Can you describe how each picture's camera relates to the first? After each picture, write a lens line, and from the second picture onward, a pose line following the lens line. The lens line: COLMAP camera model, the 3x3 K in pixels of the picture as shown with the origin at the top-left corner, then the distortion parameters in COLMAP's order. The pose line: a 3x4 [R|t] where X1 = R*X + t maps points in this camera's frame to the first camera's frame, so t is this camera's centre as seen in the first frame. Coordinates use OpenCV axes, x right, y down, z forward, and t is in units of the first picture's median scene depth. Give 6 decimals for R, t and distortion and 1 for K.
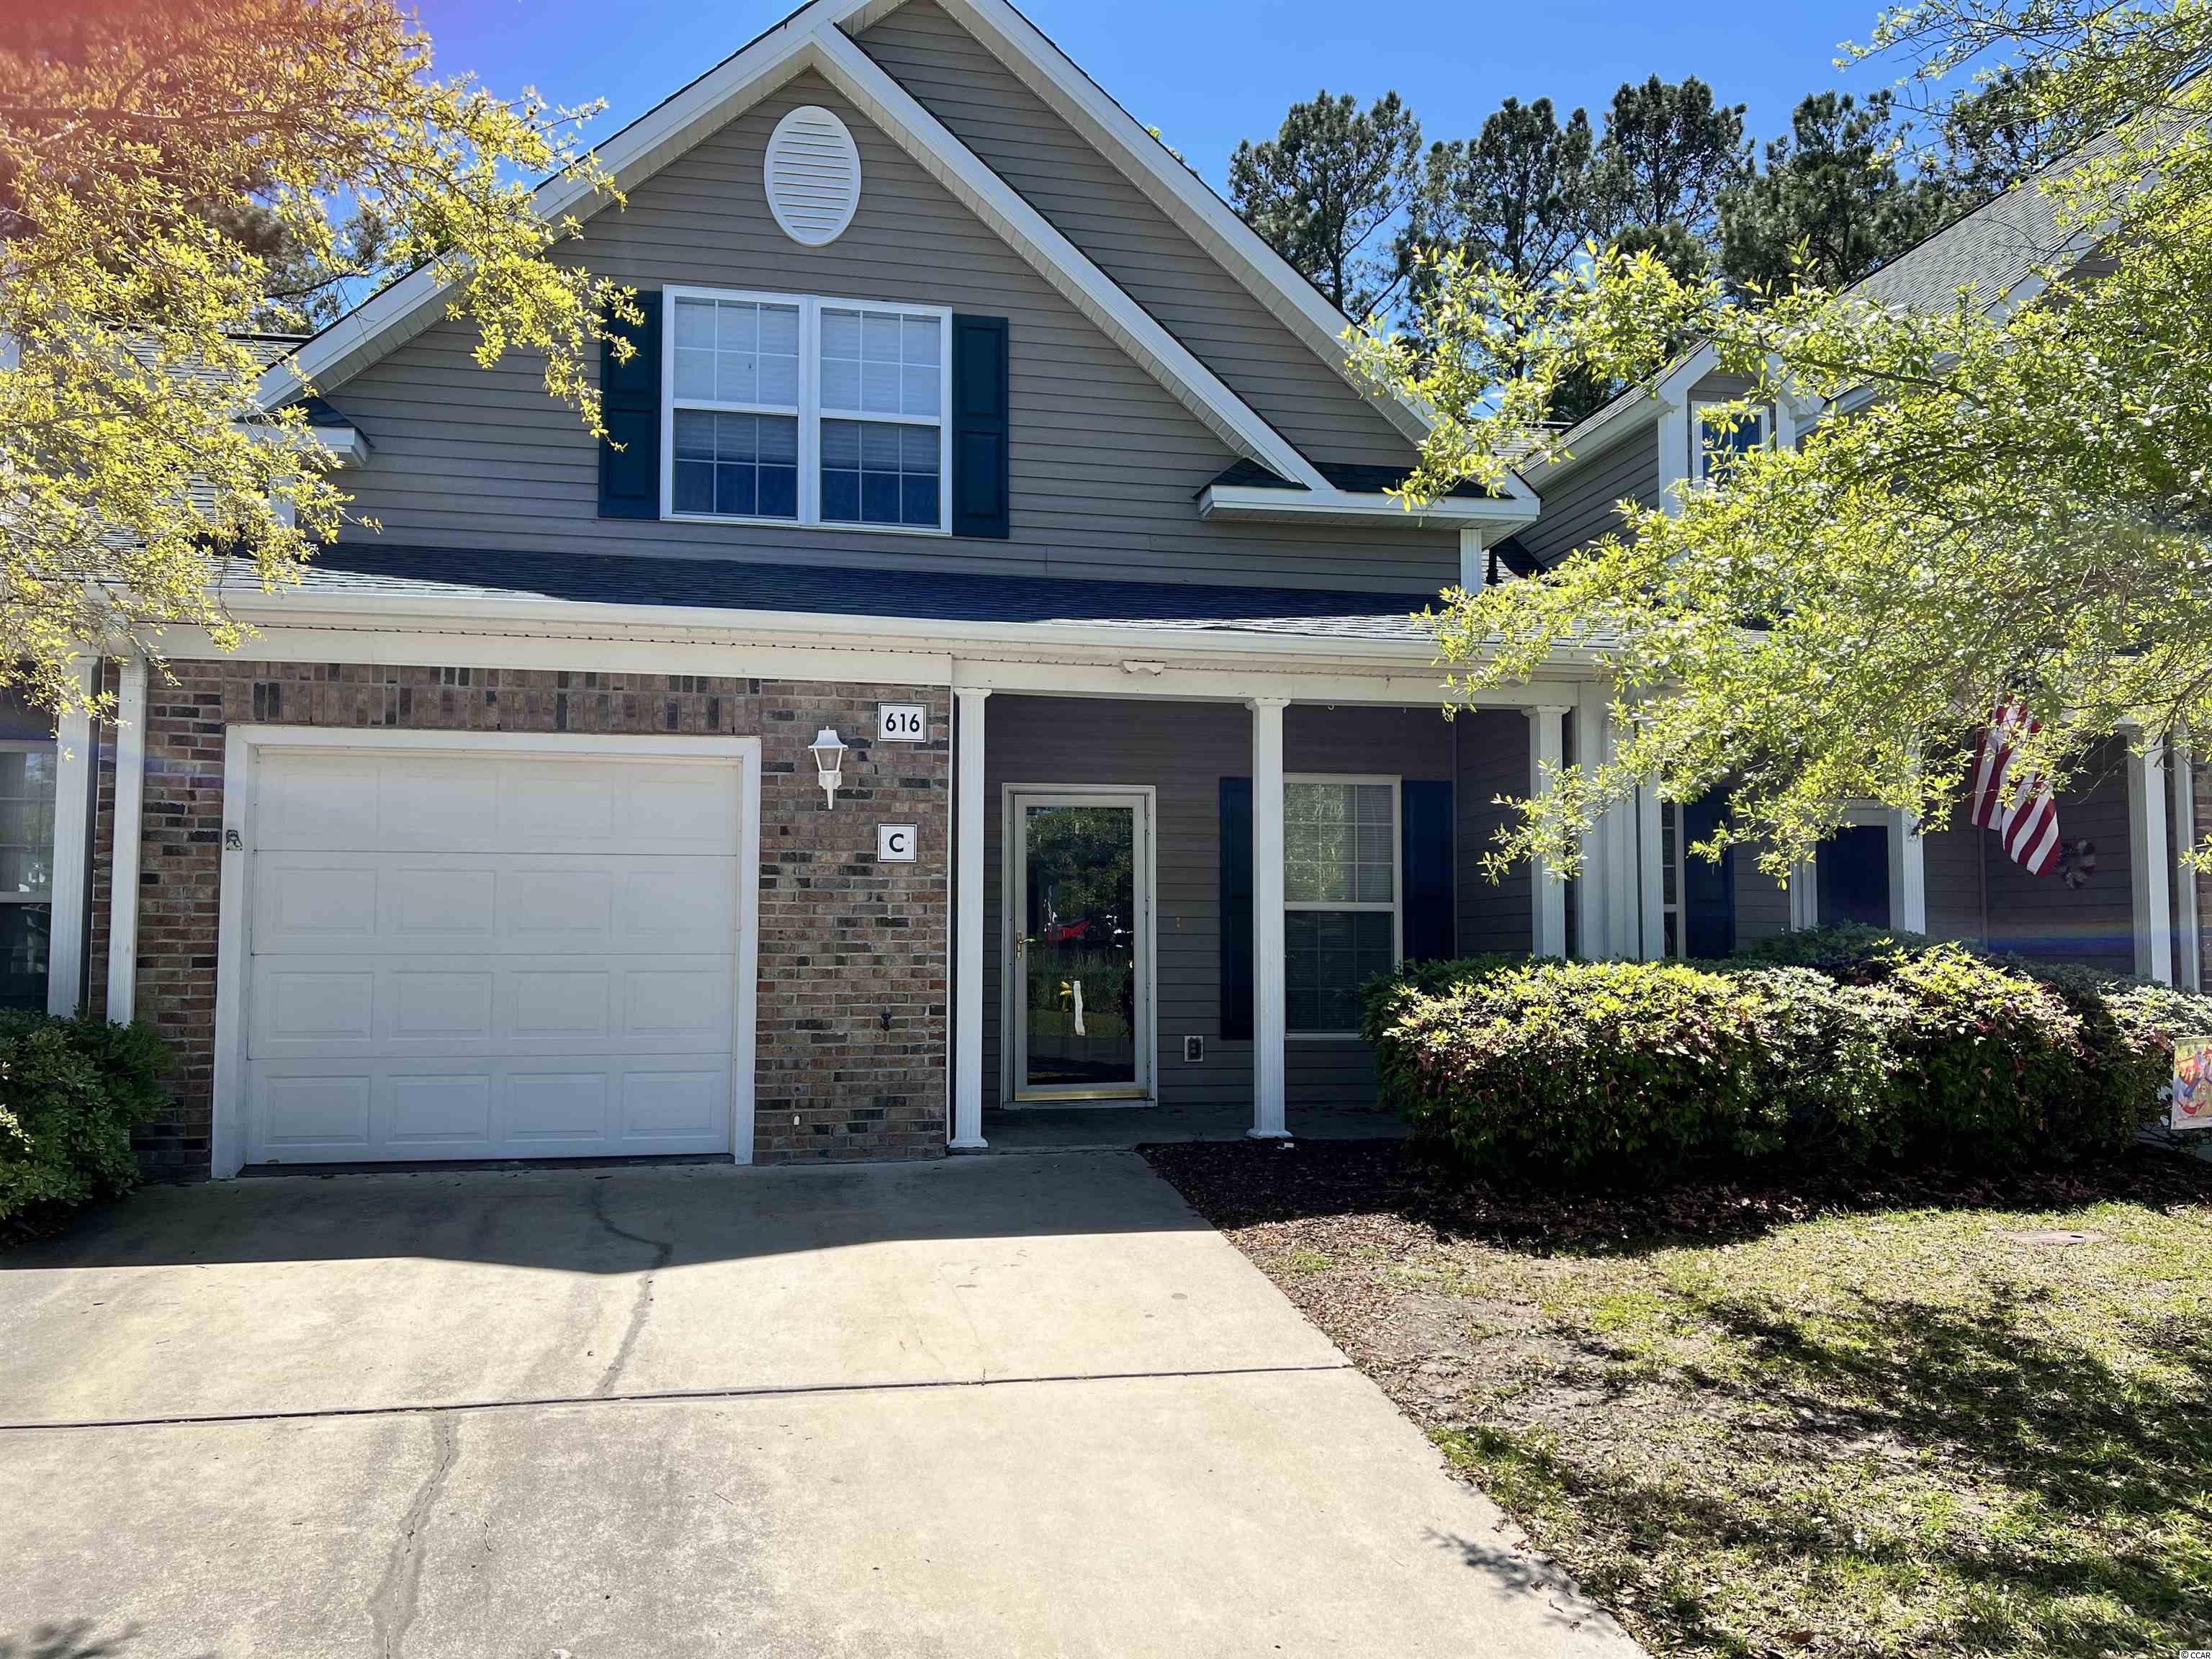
lens RADIAL K [[1651.1, 0, 1119.8], [0, 1651.1, 825.7], [0, 0, 1]] dist [0.042154, -0.051116]
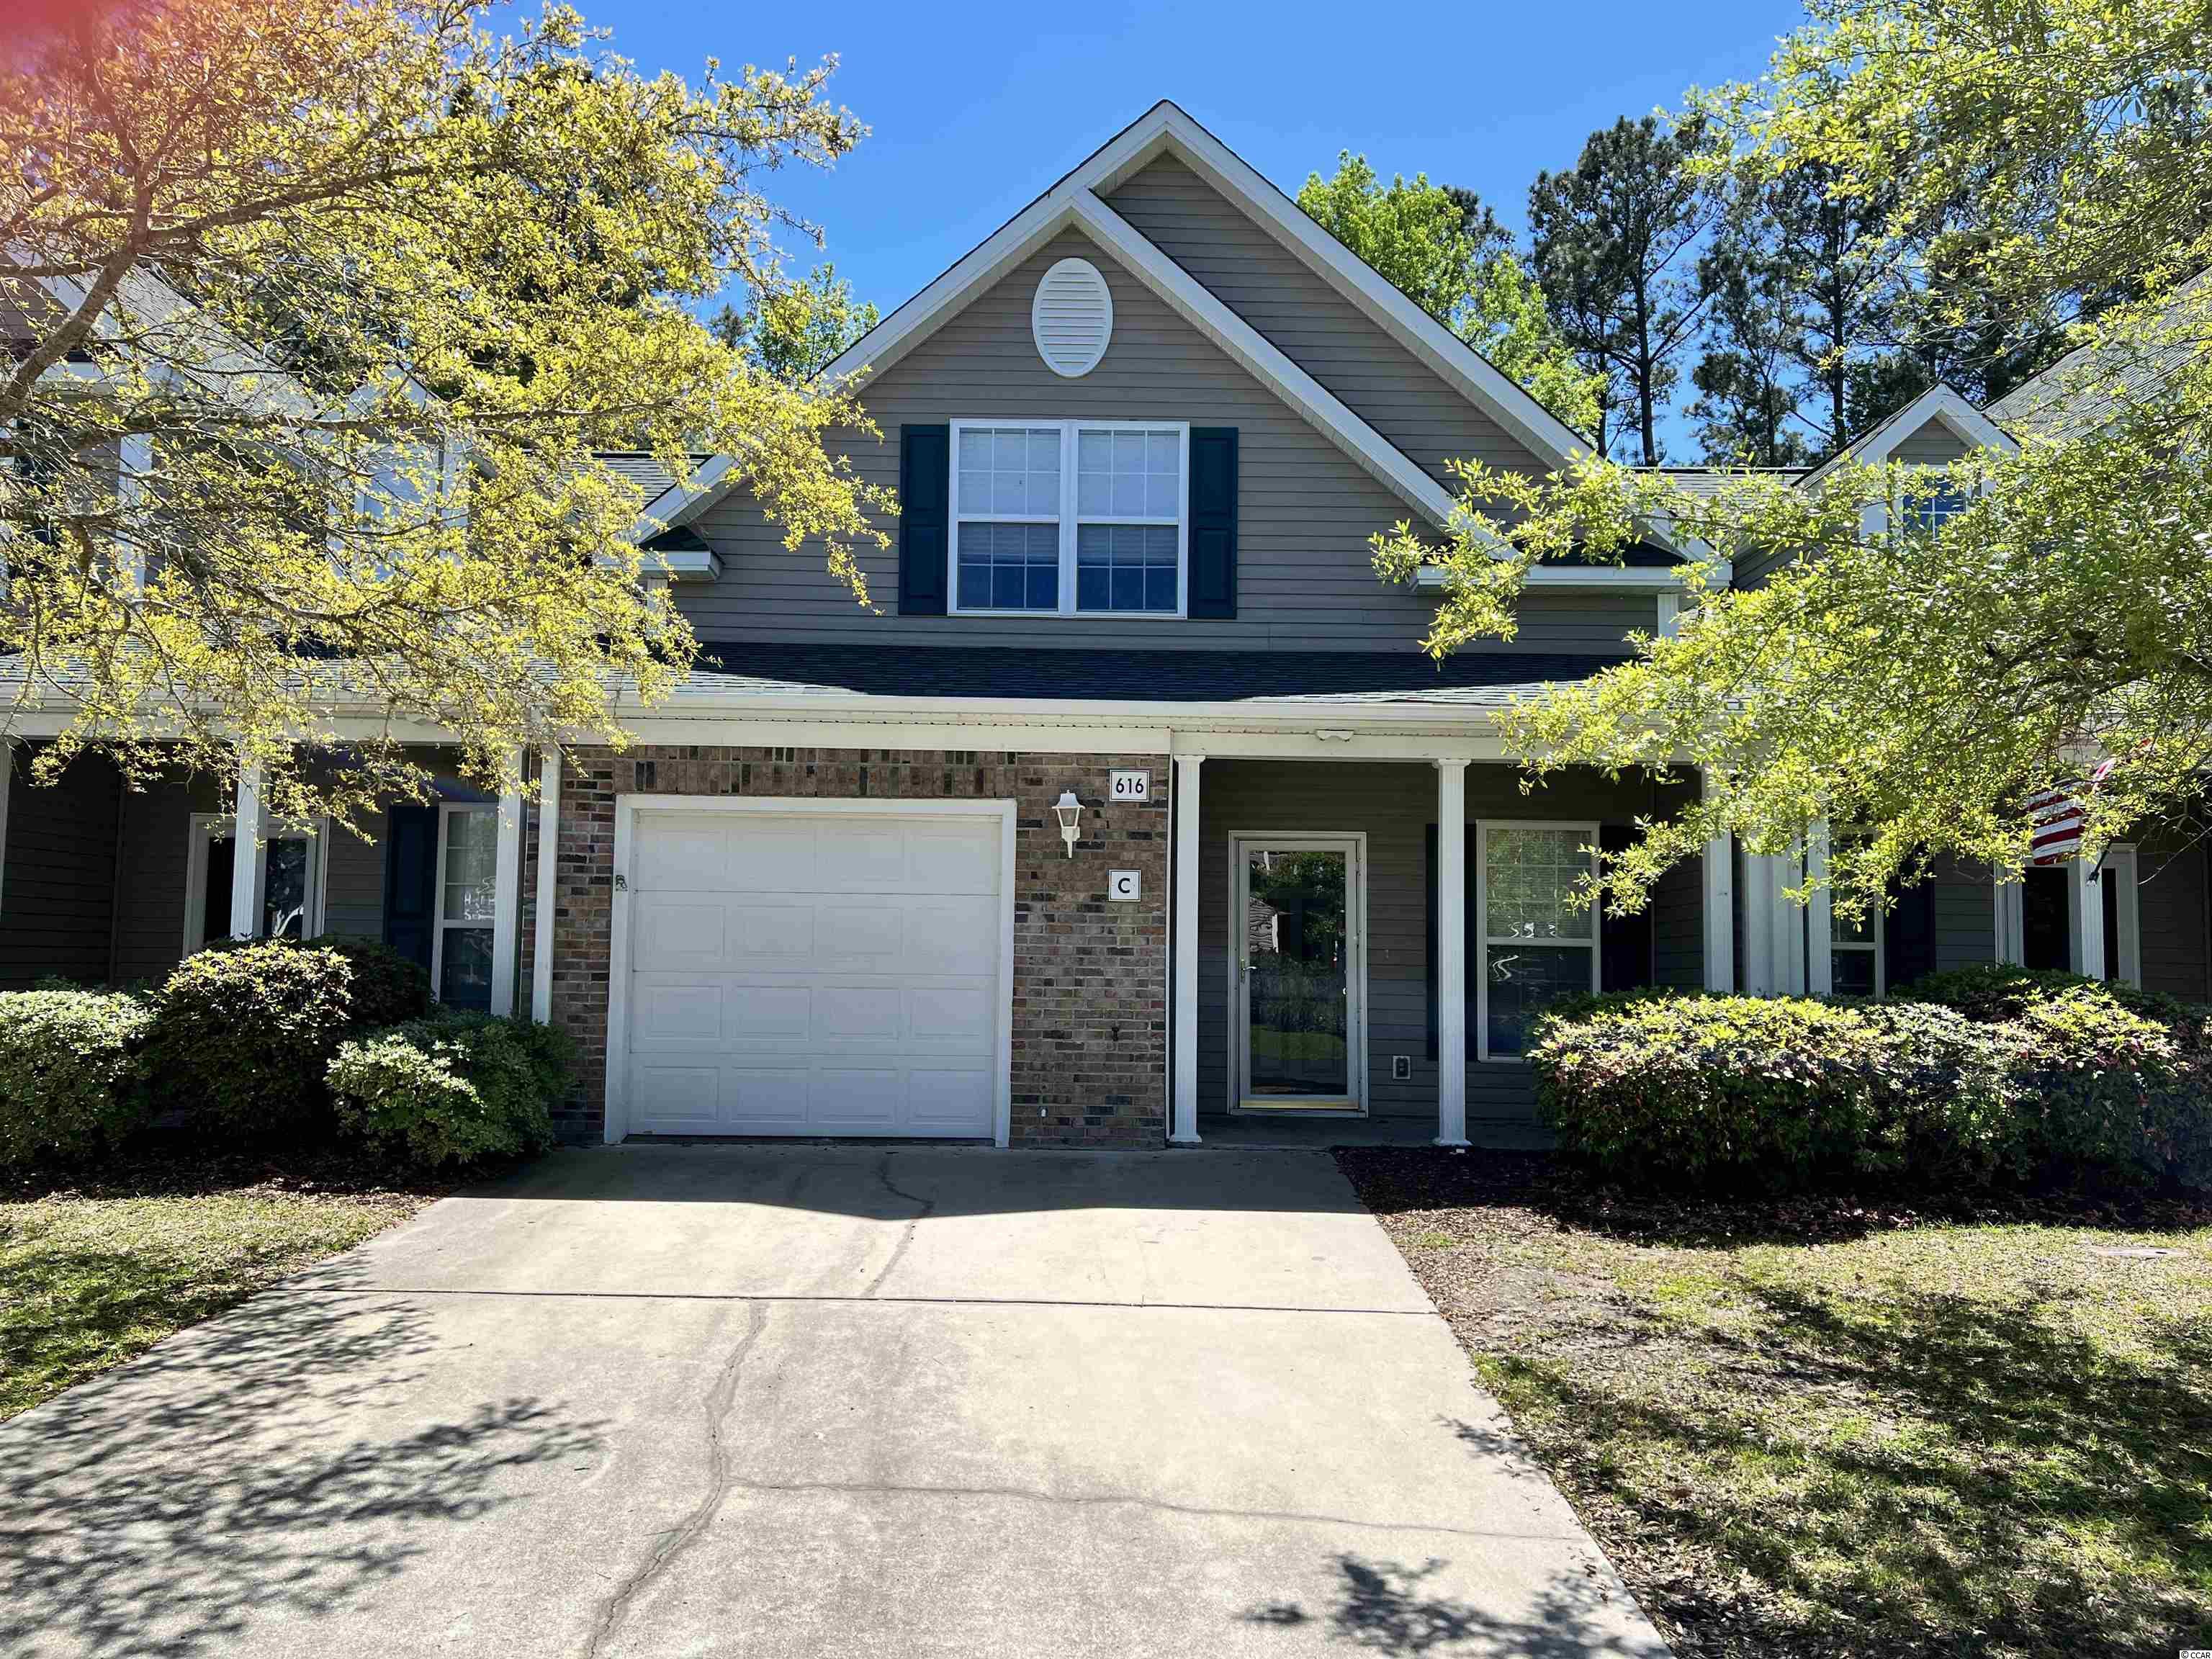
lens RADIAL K [[1651.1, 0, 1110.4], [0, 1651.1, 827.1], [0, 0, 1]] dist [0.042154, -0.051116]
pose [[0.980062, -0.002702, -0.198675, 0.100431], [0.000219, 0.999922, -0.012515, -0.018692], [0.198694, 0.012222, 0.979985, -0.195120]]
